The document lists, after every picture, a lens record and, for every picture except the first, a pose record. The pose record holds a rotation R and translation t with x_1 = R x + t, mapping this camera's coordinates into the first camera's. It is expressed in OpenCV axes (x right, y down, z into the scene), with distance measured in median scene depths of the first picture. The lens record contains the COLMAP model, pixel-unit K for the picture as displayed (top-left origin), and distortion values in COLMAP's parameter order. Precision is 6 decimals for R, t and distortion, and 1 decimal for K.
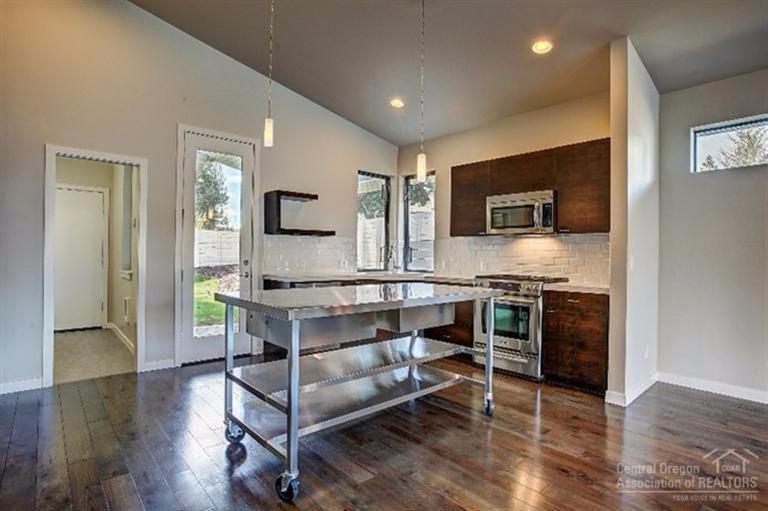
lens RADIAL K [[425.3, 0, 384.0], [0, 425.3, 255.5], [0, 0, 1]] dist [0.002029, 0.000417]
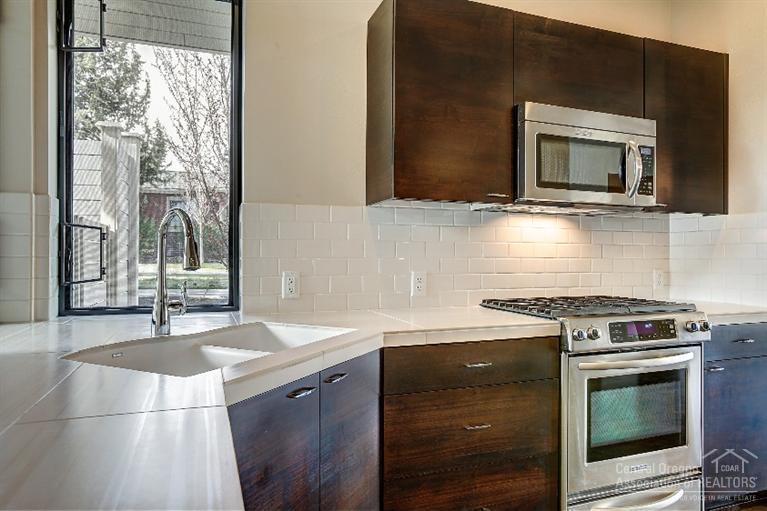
lens RADIAL K [[506.3, 0, 383.5], [0, 506.3, 255.5], [0, 0, 1]] dist [-0.025578, 0.000133]
pose [[0.364104, -0.001041, 0.931358, -0.228353], [0.002286, 0.999997, 0.000224, 0.000609], [-0.931356, 0.002048, 0.364105, 0.949593]]
